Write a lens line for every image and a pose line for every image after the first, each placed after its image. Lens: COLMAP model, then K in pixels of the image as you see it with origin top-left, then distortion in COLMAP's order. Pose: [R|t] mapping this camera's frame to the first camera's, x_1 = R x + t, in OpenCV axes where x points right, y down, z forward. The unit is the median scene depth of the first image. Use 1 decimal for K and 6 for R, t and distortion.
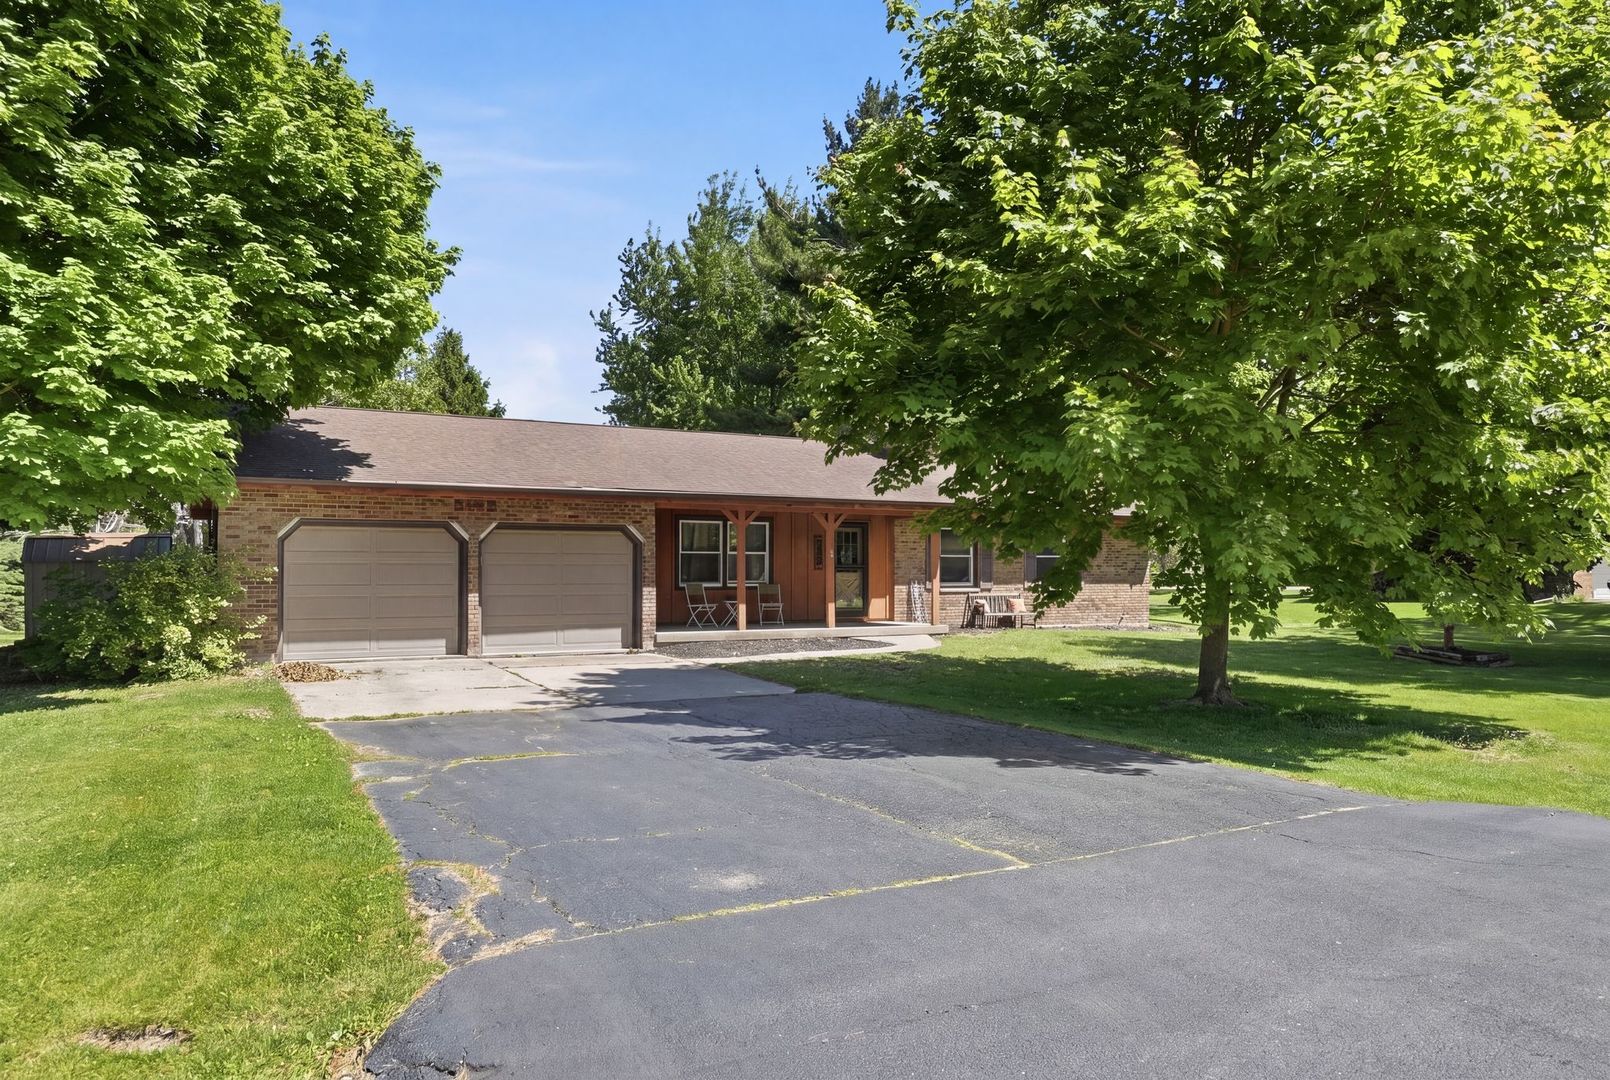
lens RADIAL K [[1161.7, 0, 805.0], [0, 1161.7, 540.0], [0, 0, 1]] dist [0.003565, 0.001315]
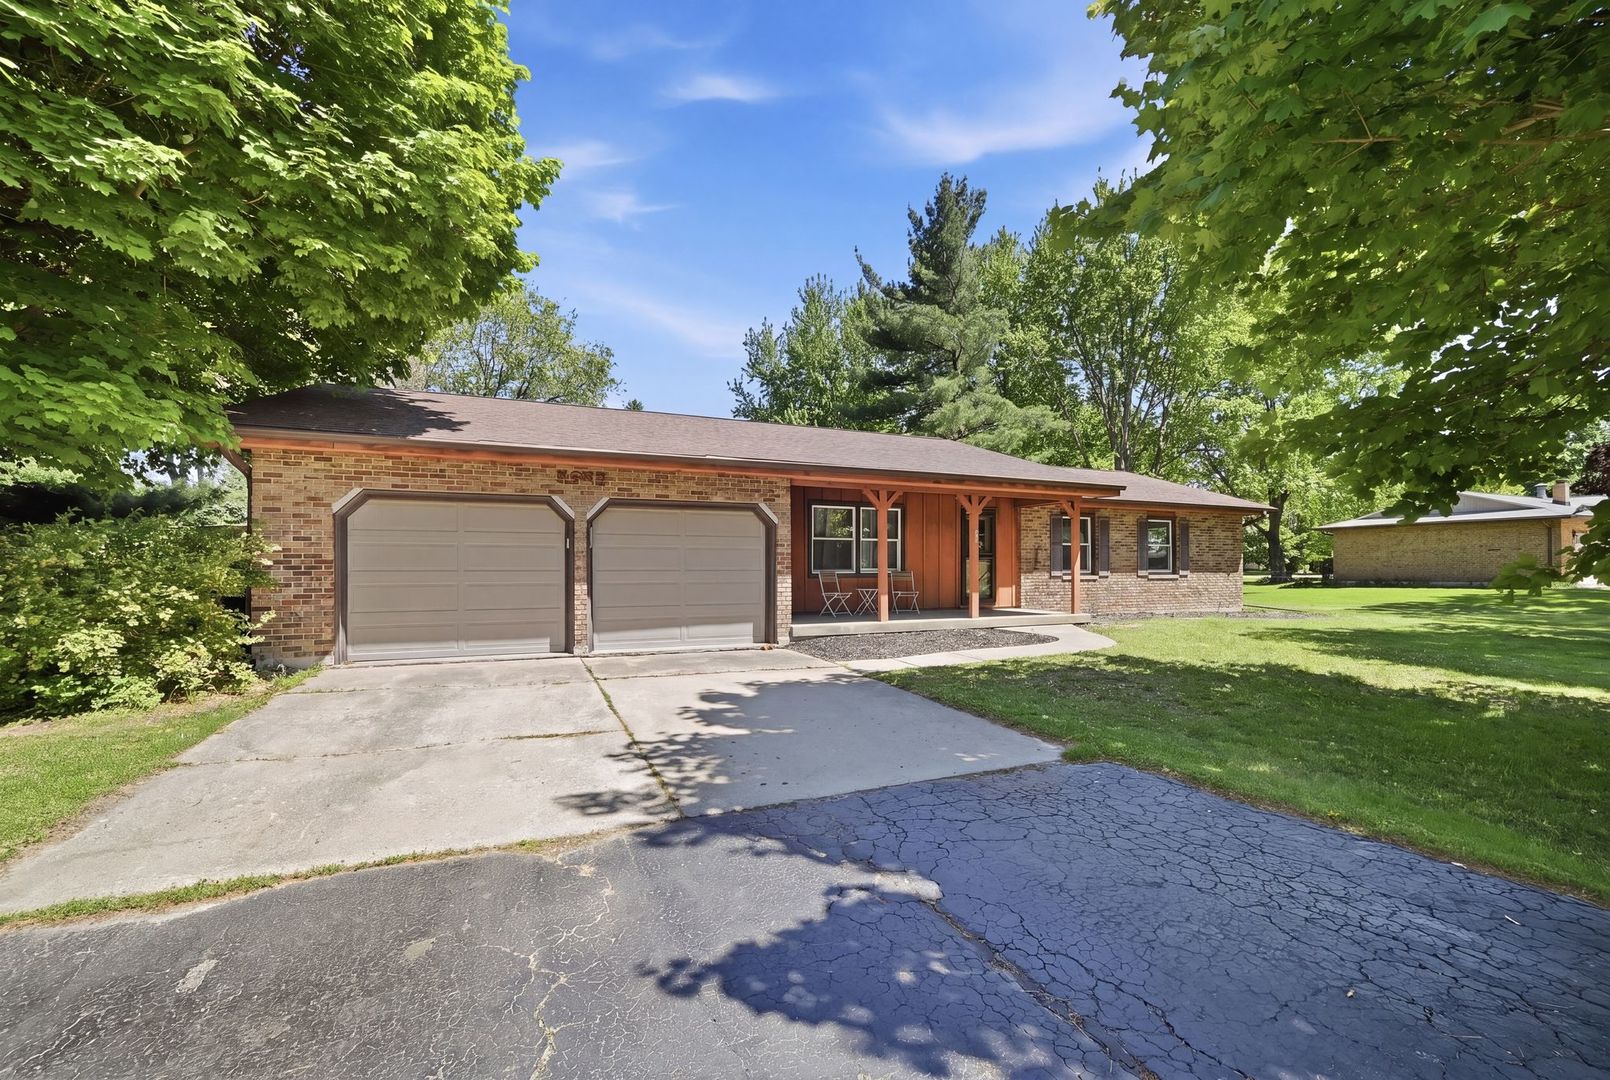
lens RADIAL K [[656.6, 0, 807.1], [0, 656.6, 536.3], [0, 0, 1]] dist [-0.013107, 0.000398]
pose [[0.997684, -0.005043, -0.067828, -0.081810], [0.003551, 0.999750, -0.022098, 0.022699], [0.067923, 0.021805, 0.997452, 0.499305]]
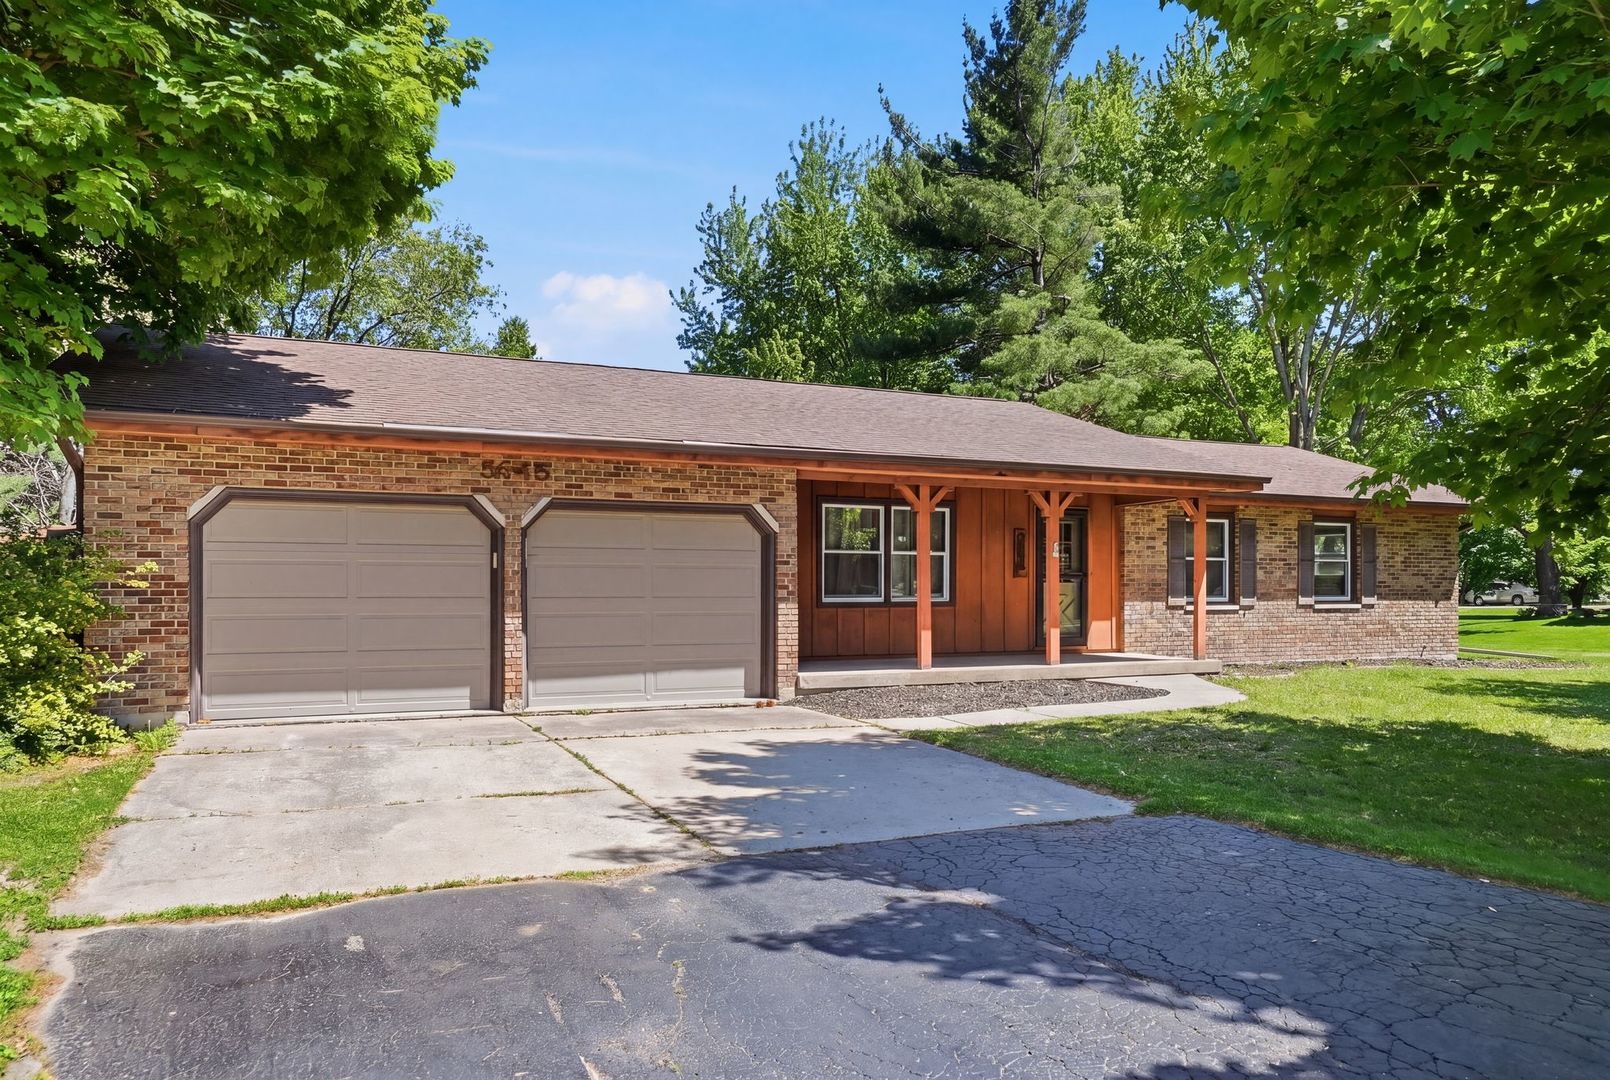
lens RADIAL K [[1113.1, 0, 801.3], [0, 1113.1, 571.0], [0, 0, 1]] dist [-0.000289, -0.000238]
pose [[0.998406, -0.001776, -0.056407, -0.091513], [0.002191, 0.999971, 0.007290, 0.018799], [0.056393, -0.007402, 0.998381, 0.387825]]
